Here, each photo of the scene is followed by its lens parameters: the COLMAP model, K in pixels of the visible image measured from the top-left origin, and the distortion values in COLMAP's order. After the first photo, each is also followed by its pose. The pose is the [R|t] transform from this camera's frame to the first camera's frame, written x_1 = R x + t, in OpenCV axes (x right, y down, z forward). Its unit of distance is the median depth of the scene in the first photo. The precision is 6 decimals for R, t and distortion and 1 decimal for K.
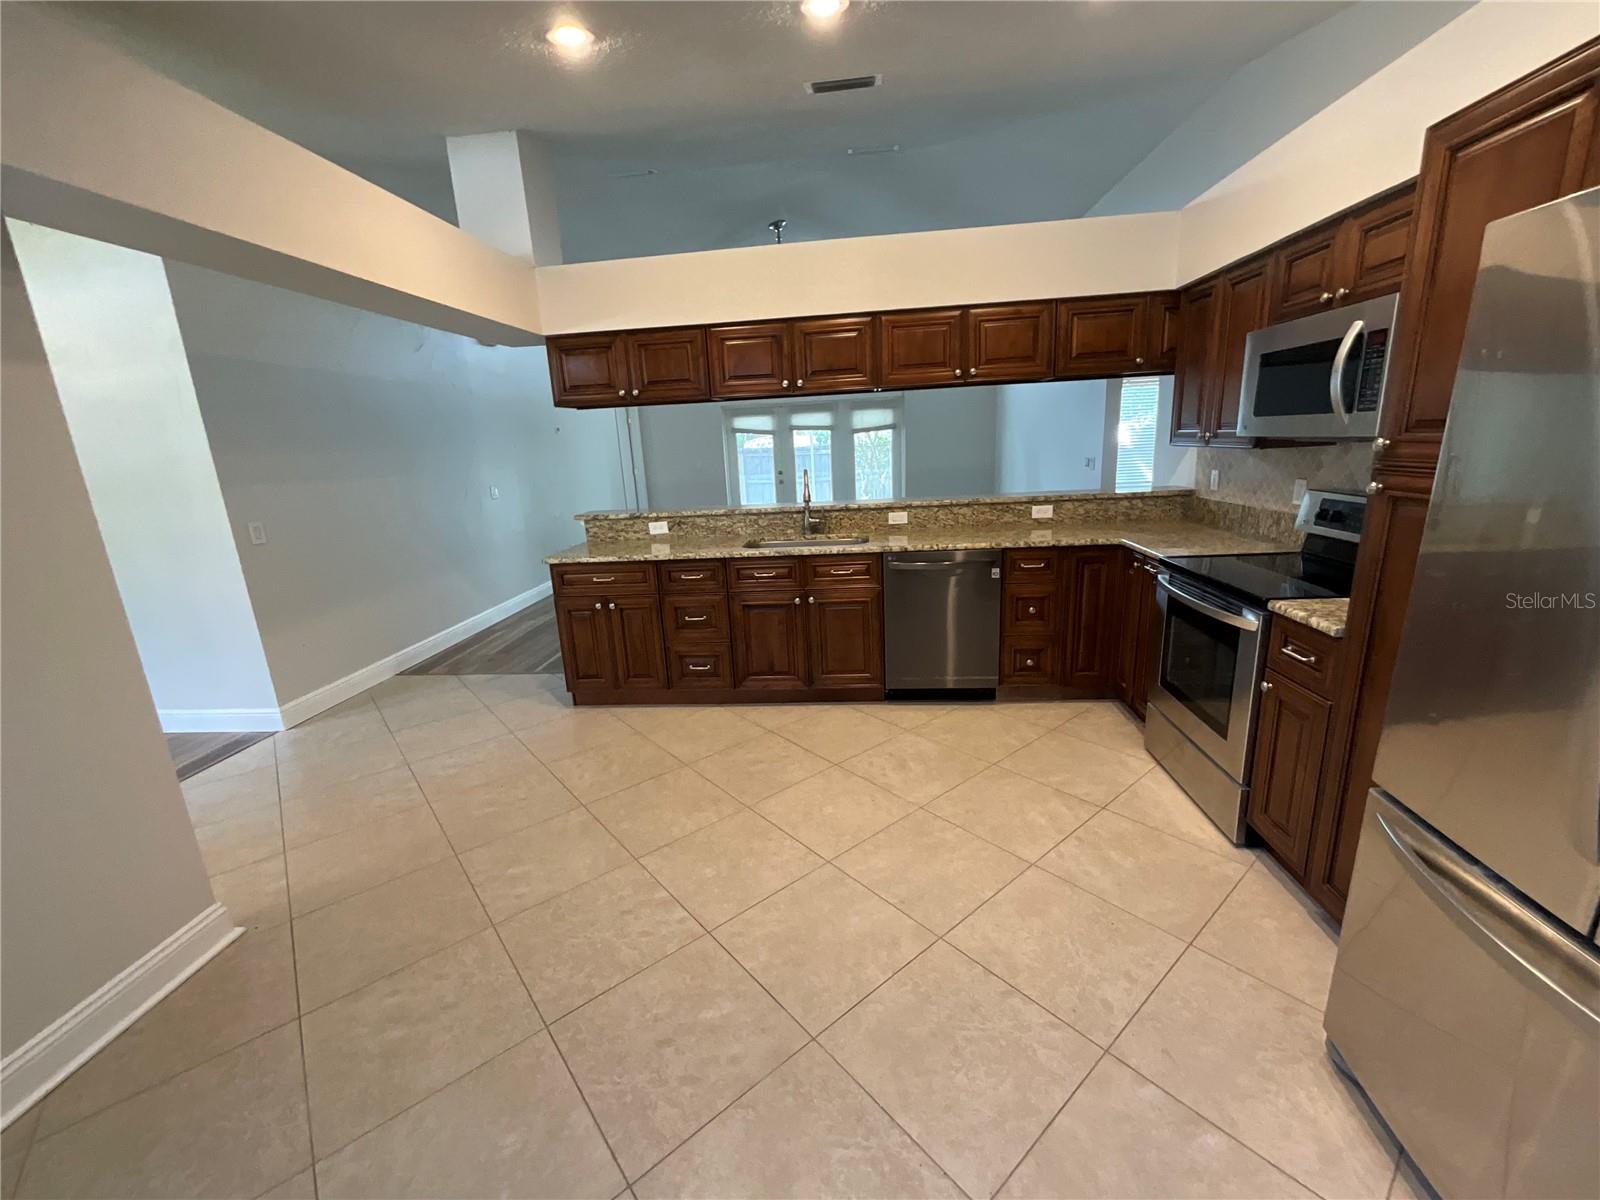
lens RADIAL K [[649.5, 0, 802.5], [0, 649.5, 594.4], [0, 0, 1]] dist [0.002796, -0.000541]
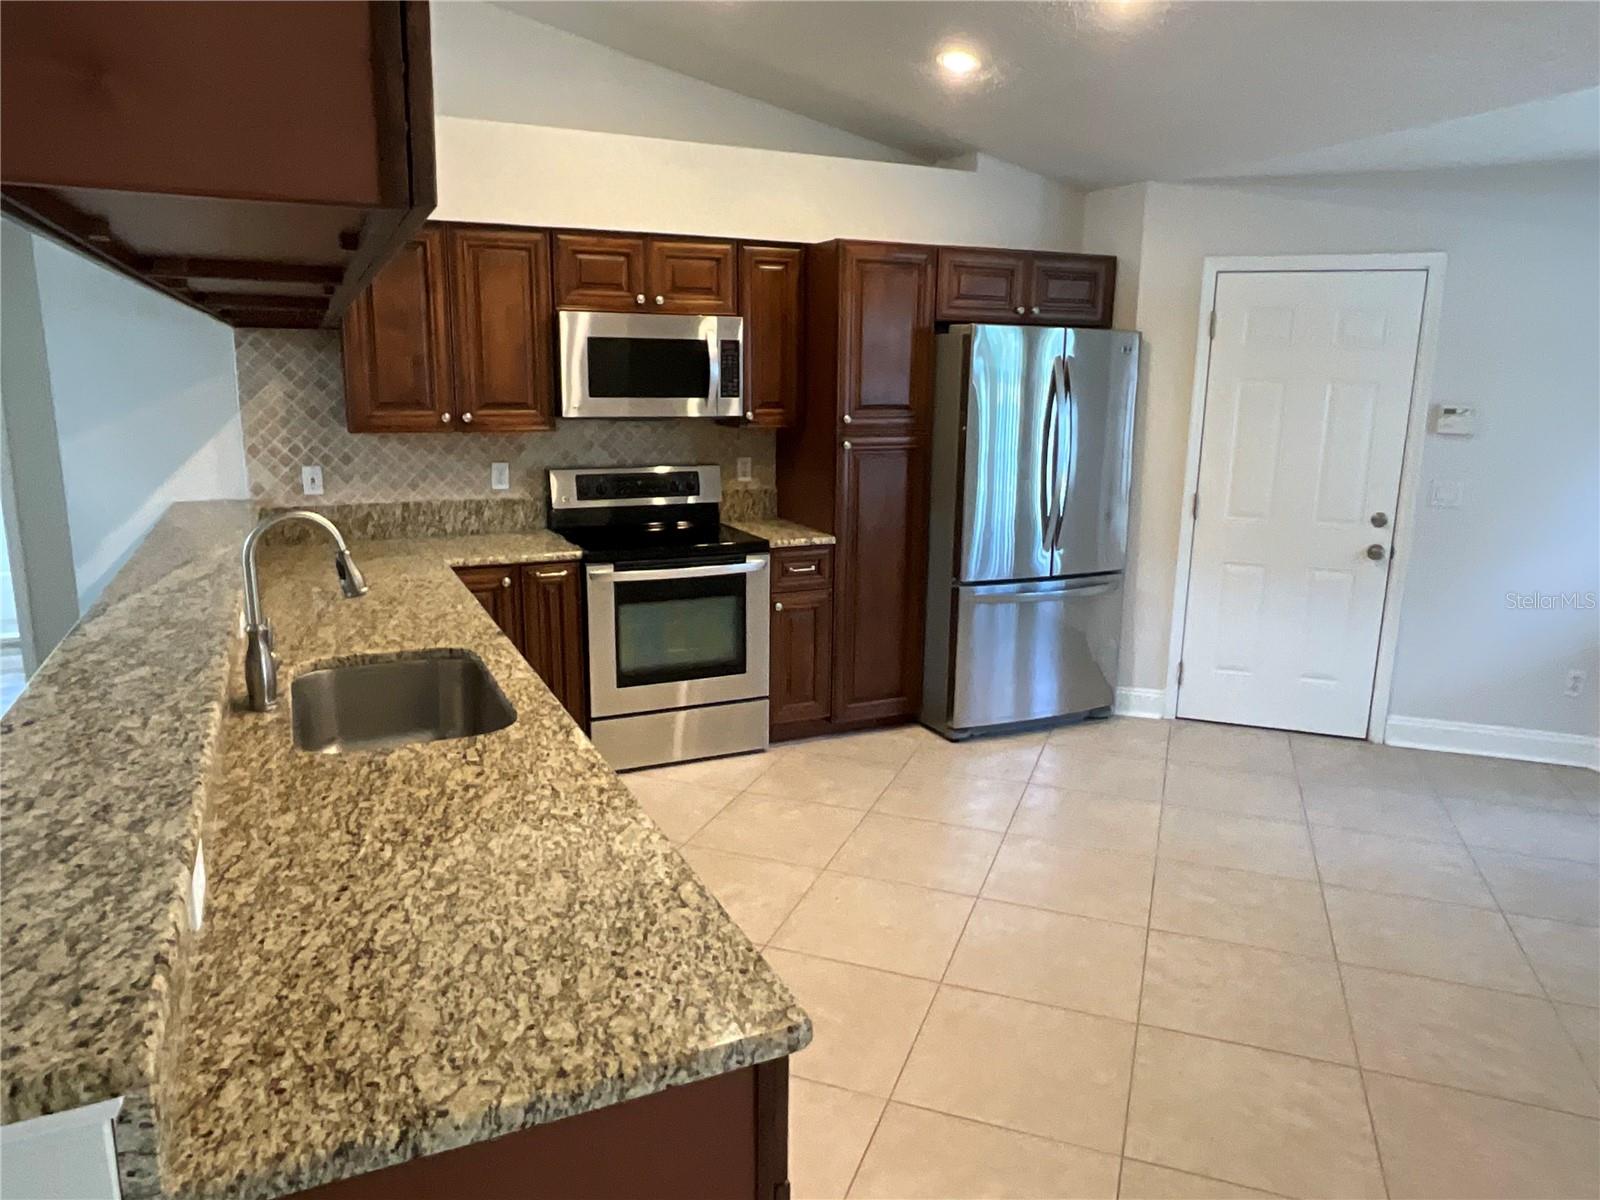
lens RADIAL K [[1074.3, 0, 796.6], [0, 1074.3, 597.3], [0, 0, 1]] dist [-0.002803, -0.008323]
pose [[-0.487187, -0.137125, 0.862465, -0.658409], [0.217917, 0.937265, 0.272114, -0.260054], [-0.845672, 0.320516, -0.426742, 1.093478]]
